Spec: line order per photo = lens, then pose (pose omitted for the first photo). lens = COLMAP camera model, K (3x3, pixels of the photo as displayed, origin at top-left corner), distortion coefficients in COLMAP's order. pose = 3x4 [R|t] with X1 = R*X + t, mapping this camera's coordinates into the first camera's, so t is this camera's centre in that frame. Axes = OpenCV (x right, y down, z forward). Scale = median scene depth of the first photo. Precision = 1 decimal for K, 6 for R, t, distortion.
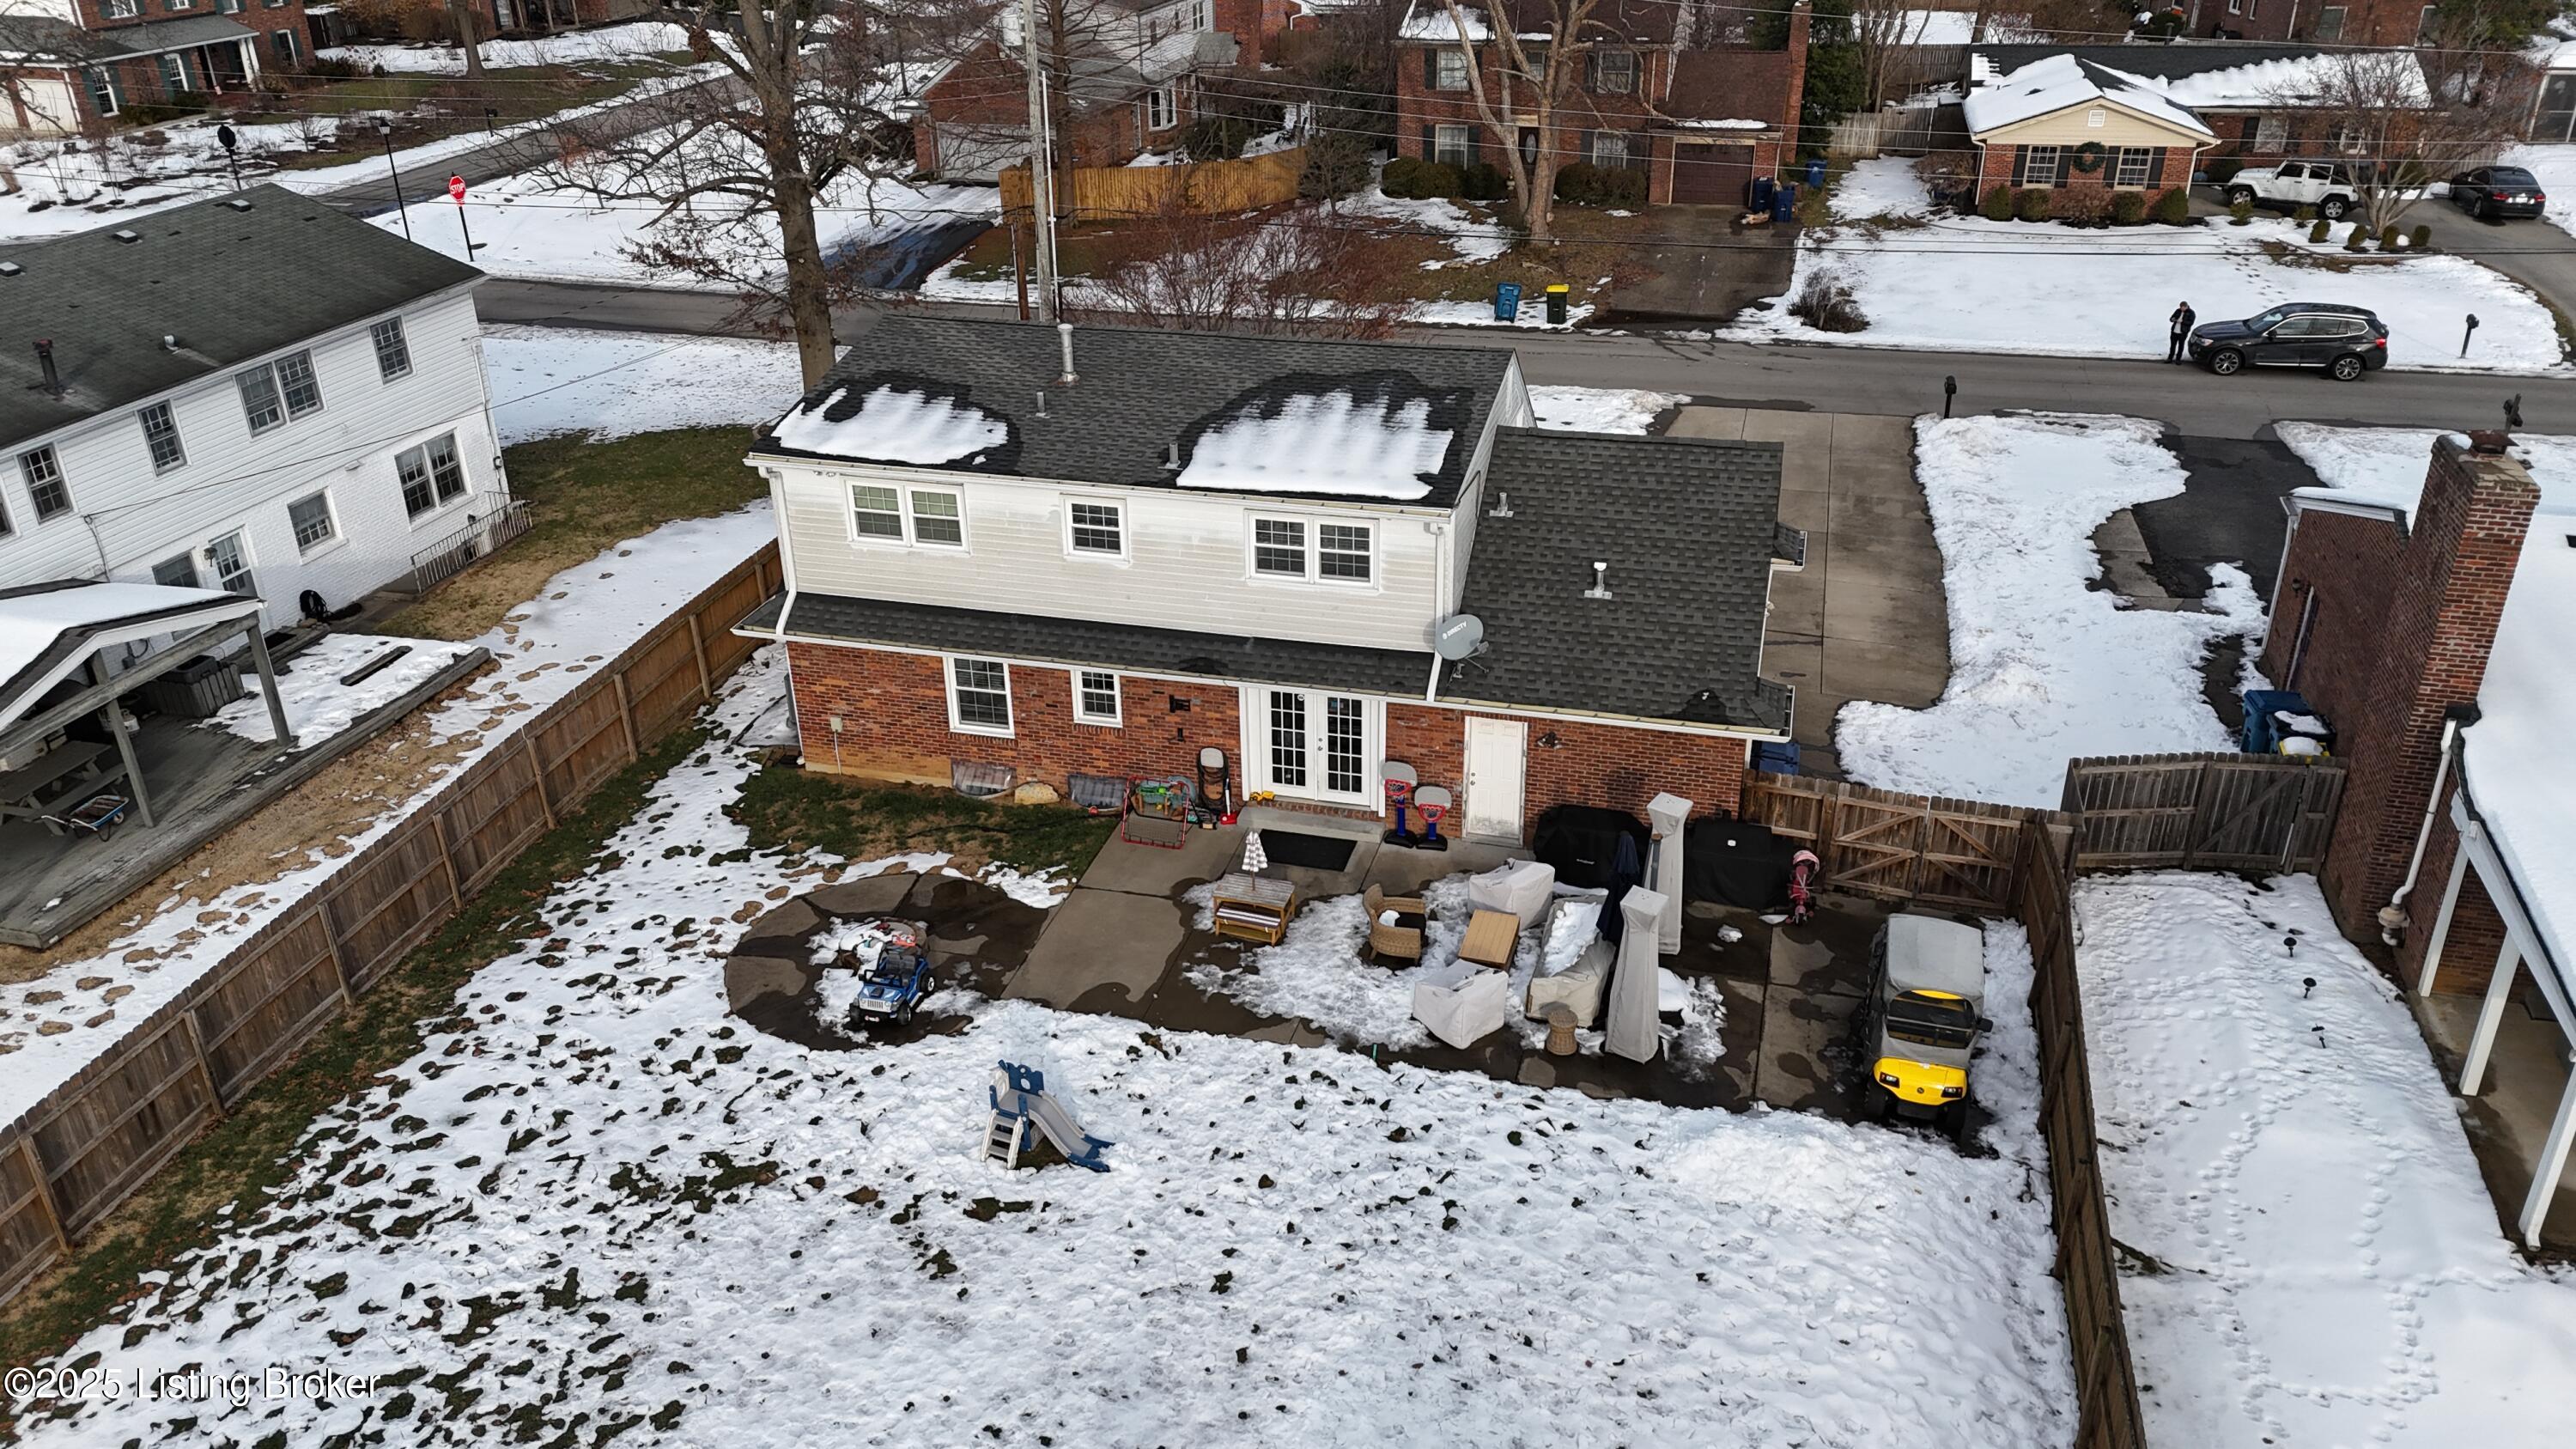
lens RADIAL K [[1911.1, 0, 1287.3], [0, 1911.1, 697.2], [0, 0, 1]] dist [0.063915, -0.054158]
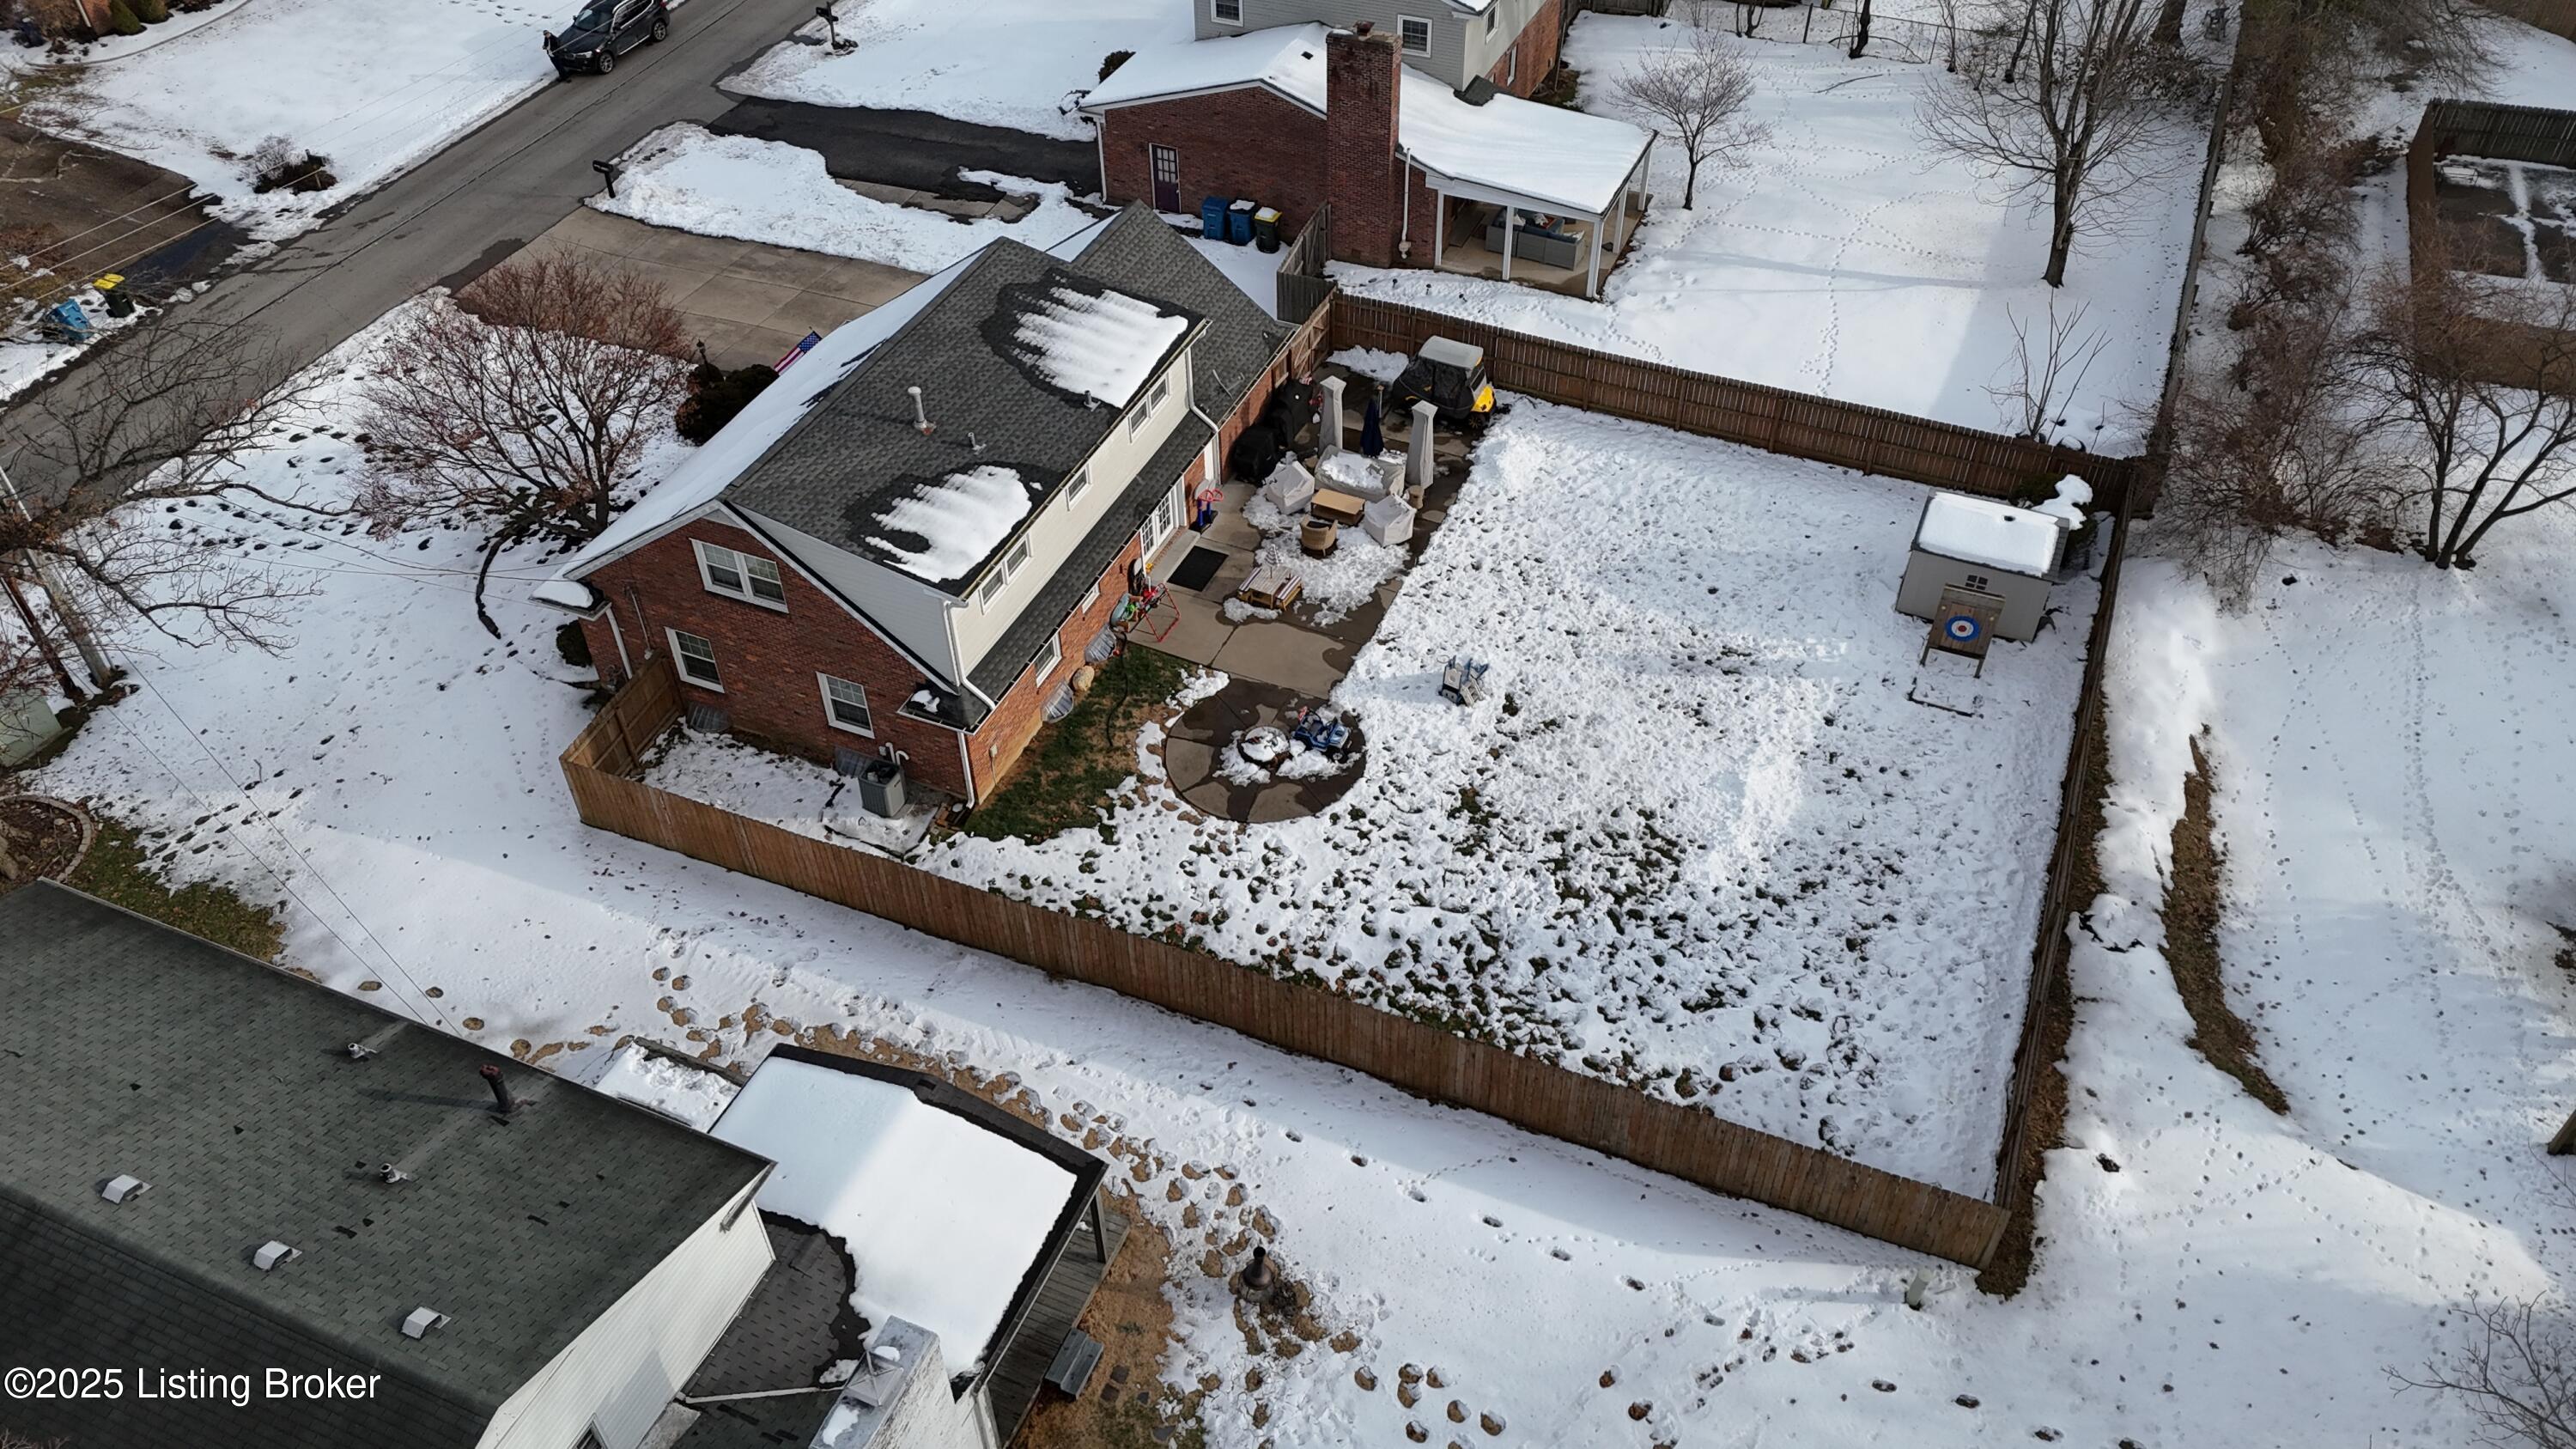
lens RADIAL K [[1828.0, 0, 1283.0], [0, 1828.0, 755.8], [0, 0, 1]] dist [0.099236, -0.096779]
pose [[0.146874, -0.678410, 0.719853, -1.215906], [0.440049, 0.696577, 0.566689, -0.659276], [-0.885881, 0.233538, 0.400842, 0.386330]]
